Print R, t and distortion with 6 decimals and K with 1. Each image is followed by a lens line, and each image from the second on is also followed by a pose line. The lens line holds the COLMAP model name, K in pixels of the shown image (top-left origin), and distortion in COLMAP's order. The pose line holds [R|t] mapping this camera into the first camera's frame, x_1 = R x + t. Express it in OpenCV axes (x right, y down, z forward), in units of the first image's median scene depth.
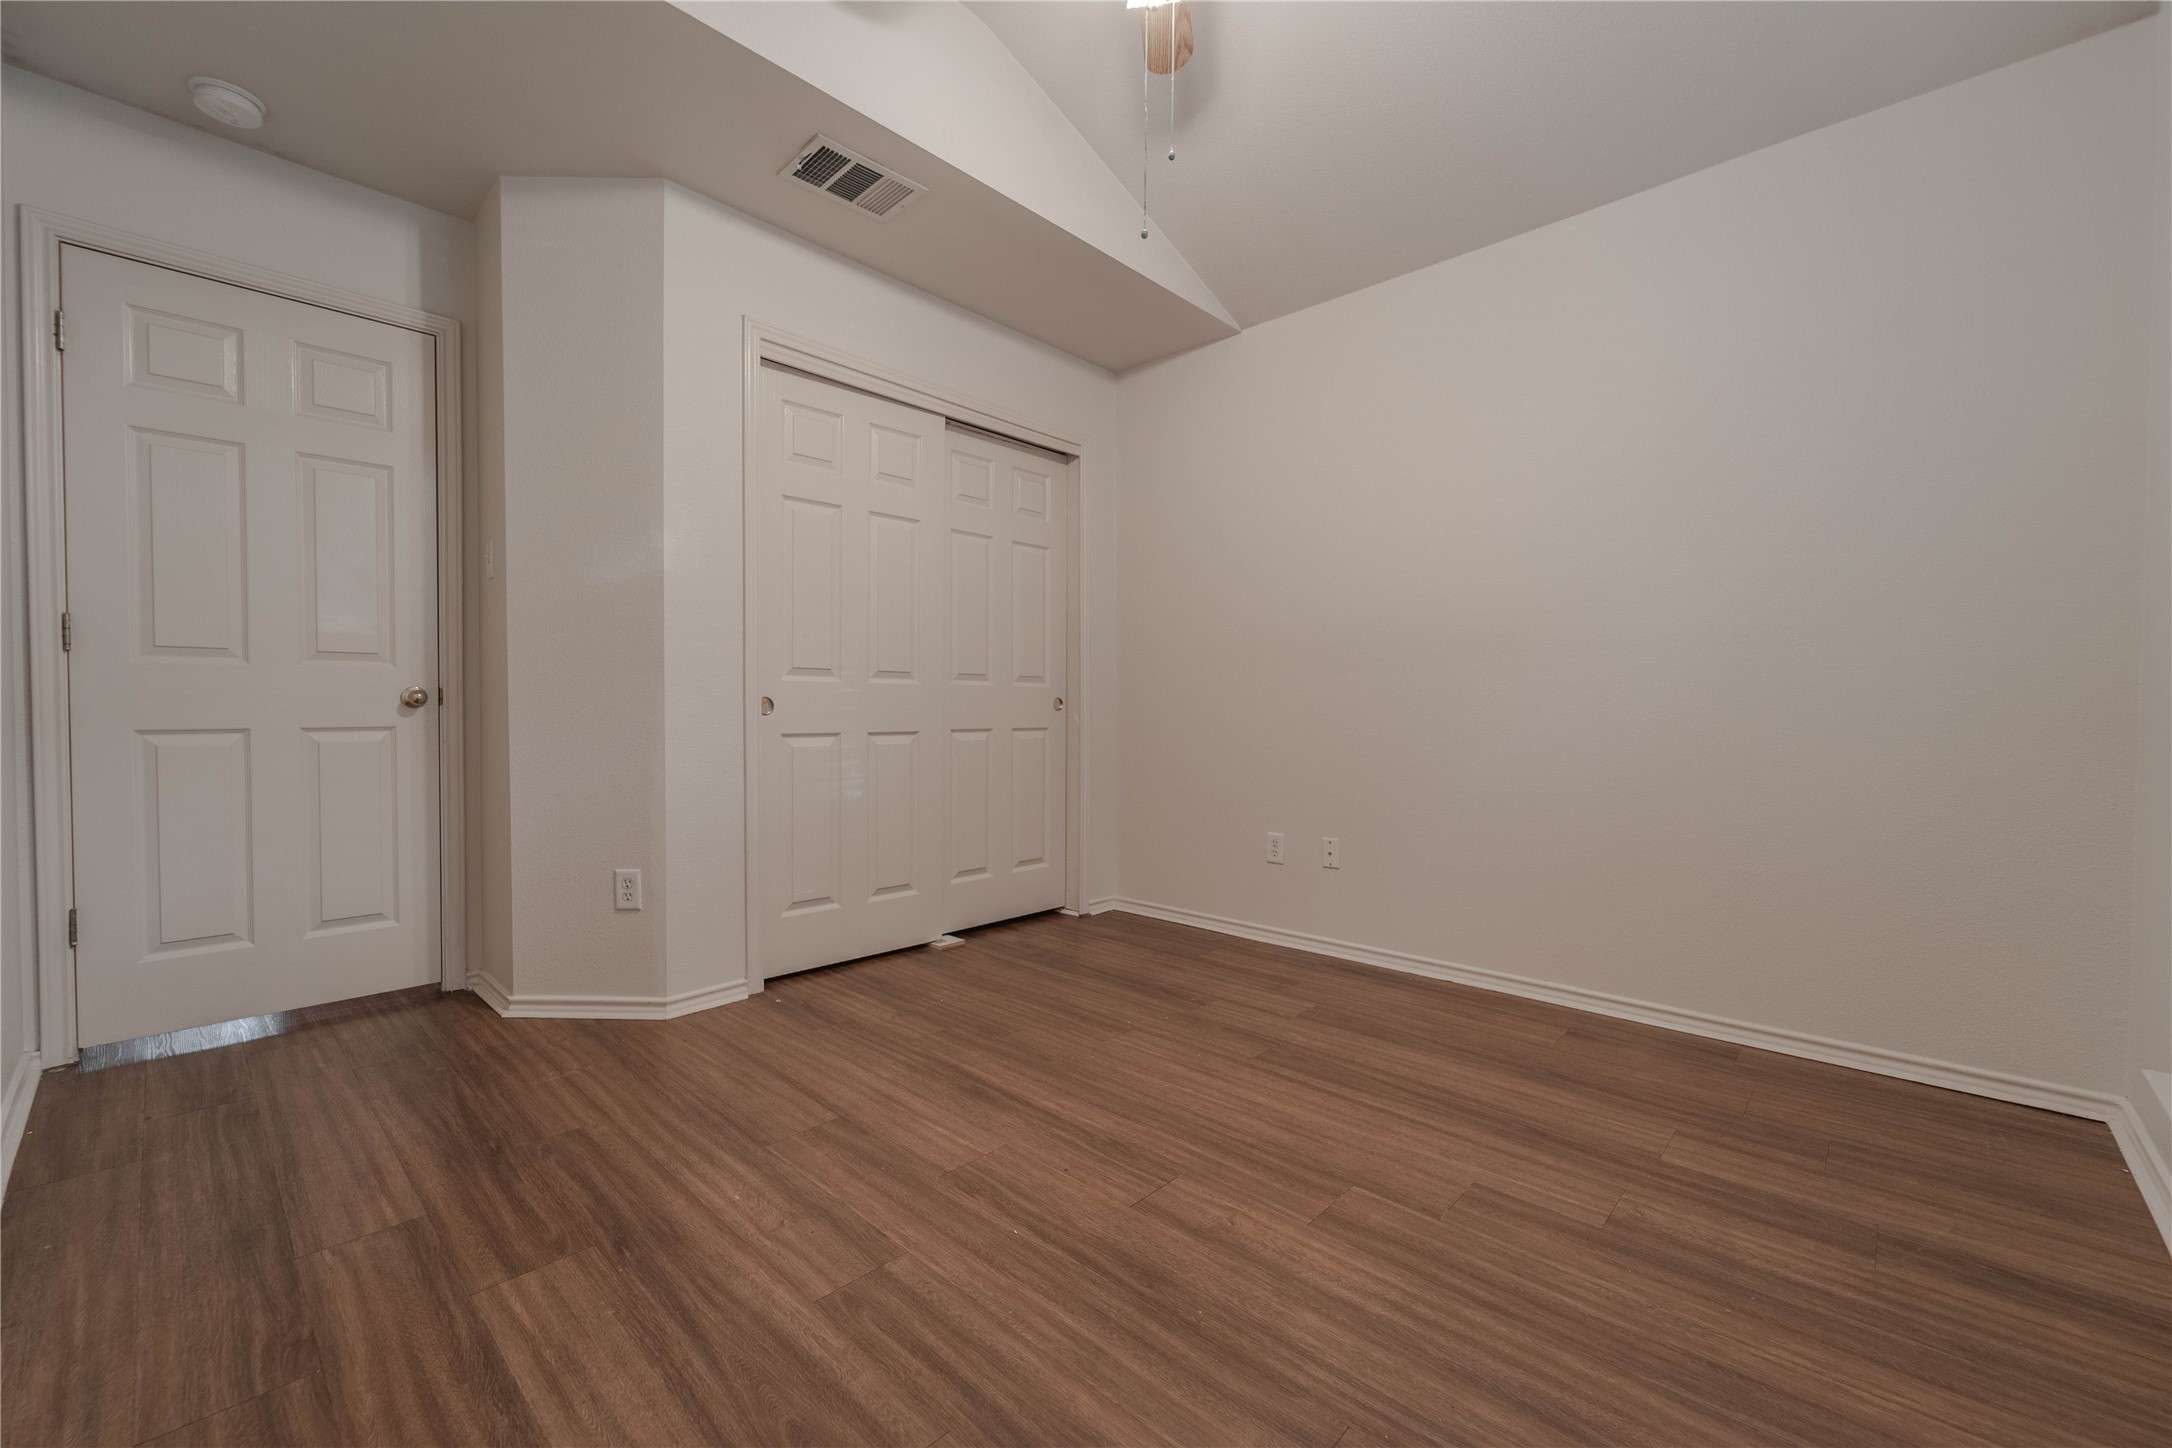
lens RADIAL K [[877.9, 0, 1089.4], [0, 877.9, 723.1], [0, 0, 1]] dist [0.000416, -0.000714]
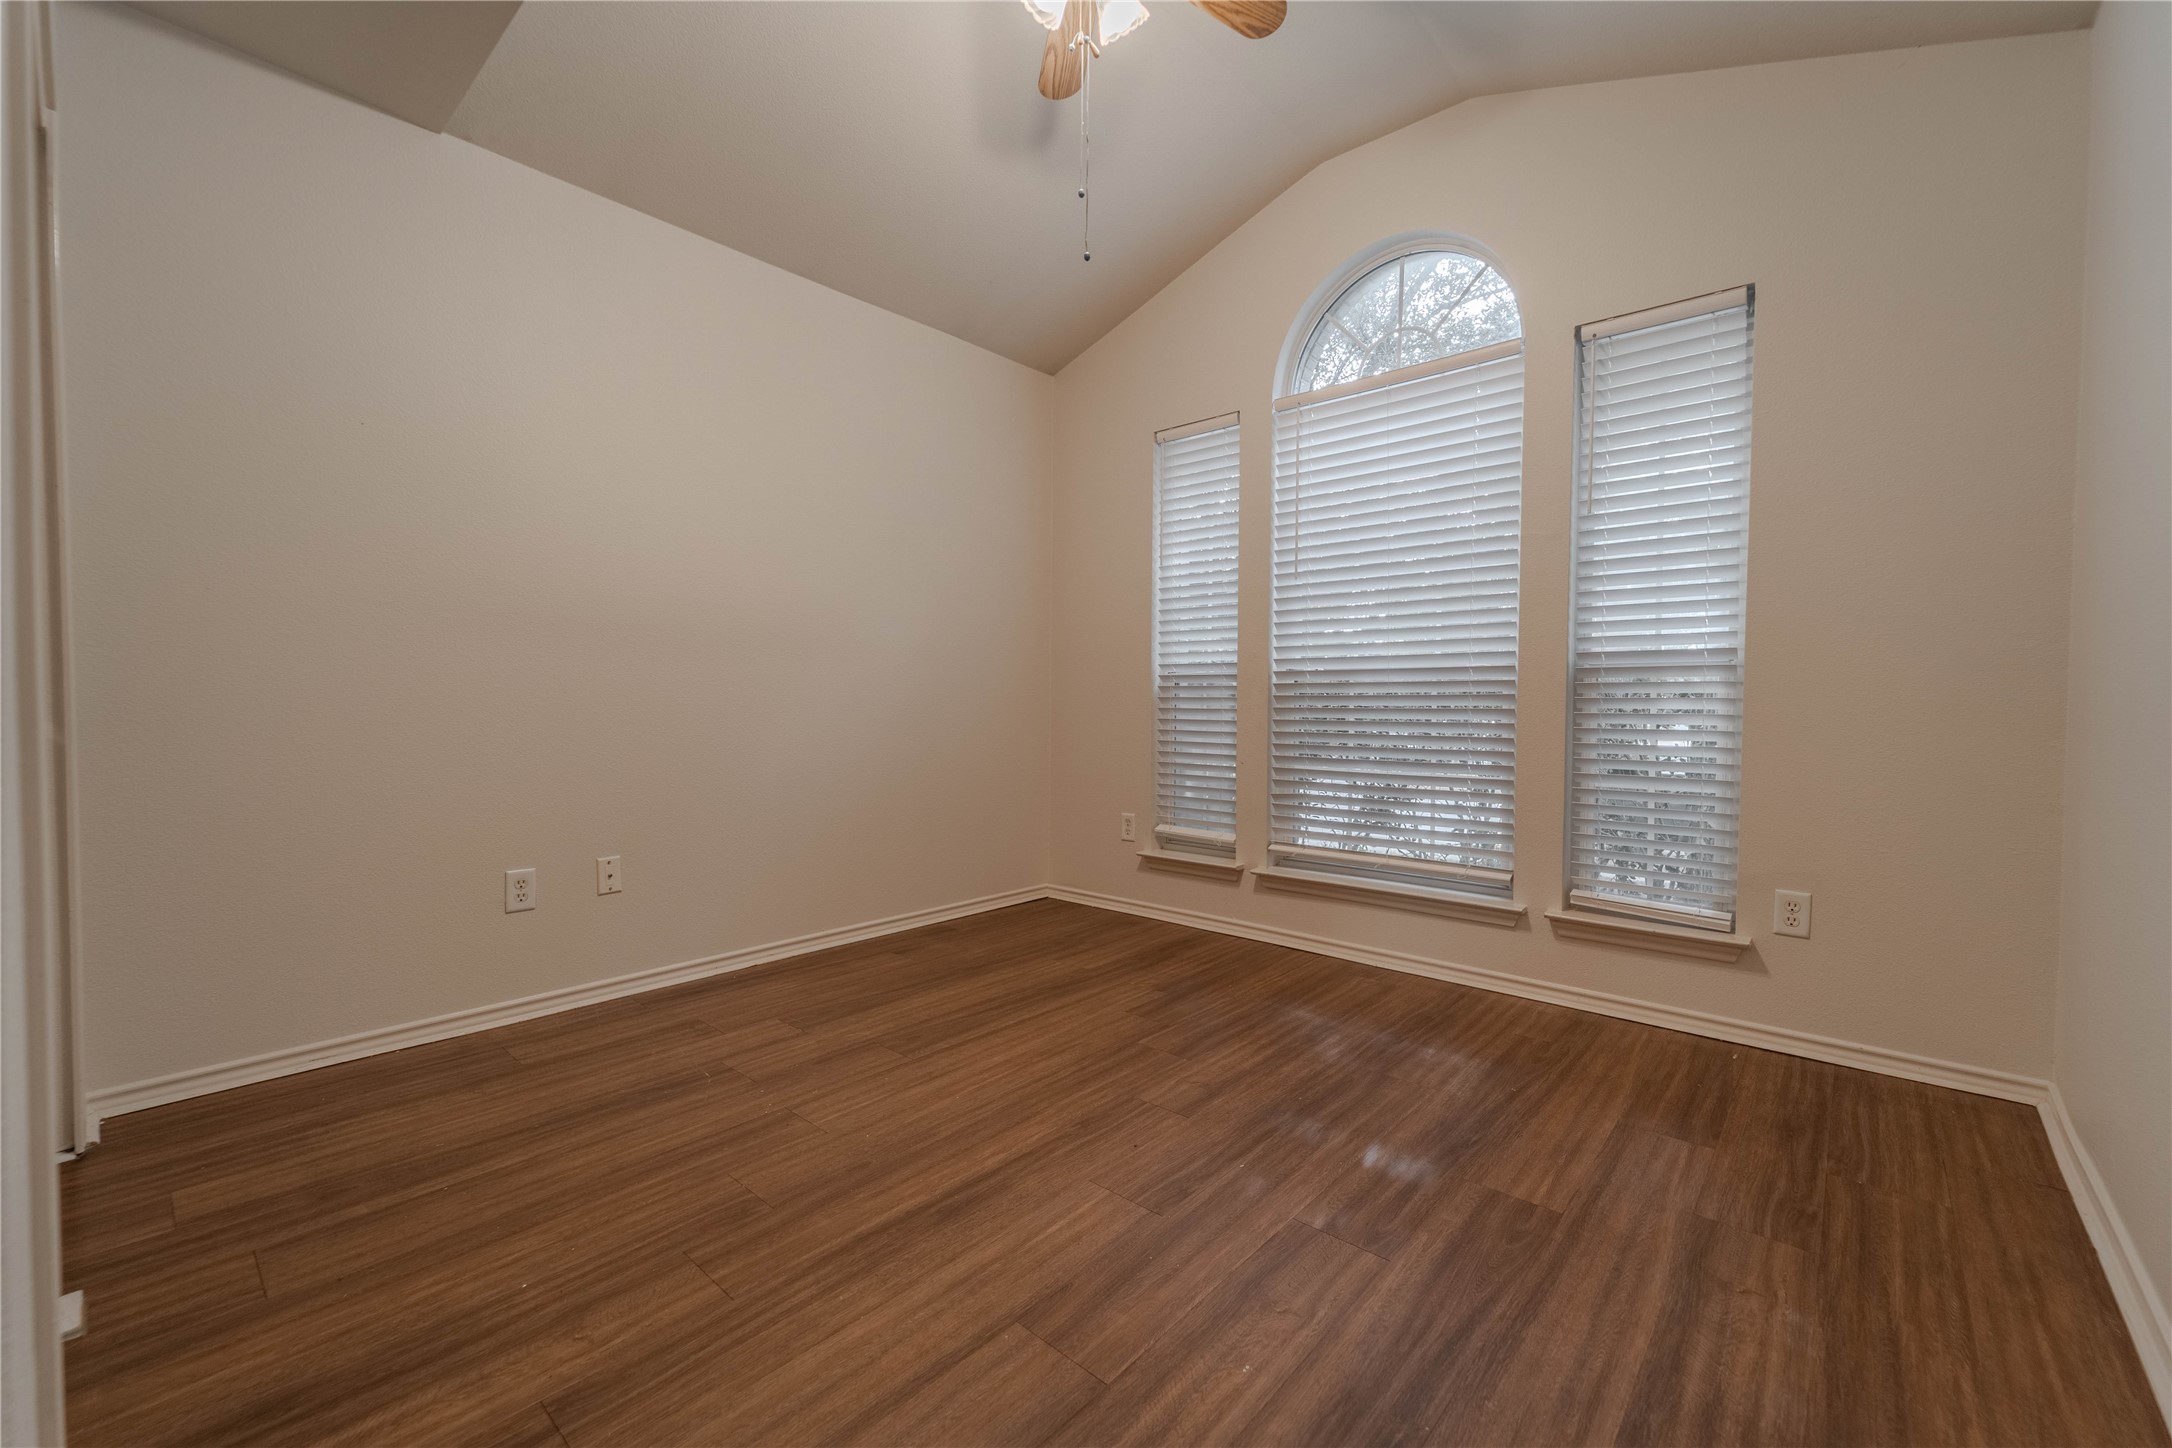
lens RADIAL K [[877.9, 0, 1089.4], [0, 877.9, 723.1], [0, 0, 1]] dist [0.000416, -0.000714]
pose [[-0.031074, -0.030809, 0.999042, -0.916913], [0.013015, 0.999428, 0.031225, -0.025157], [-0.999432, 0.013973, -0.030655, 0.937360]]
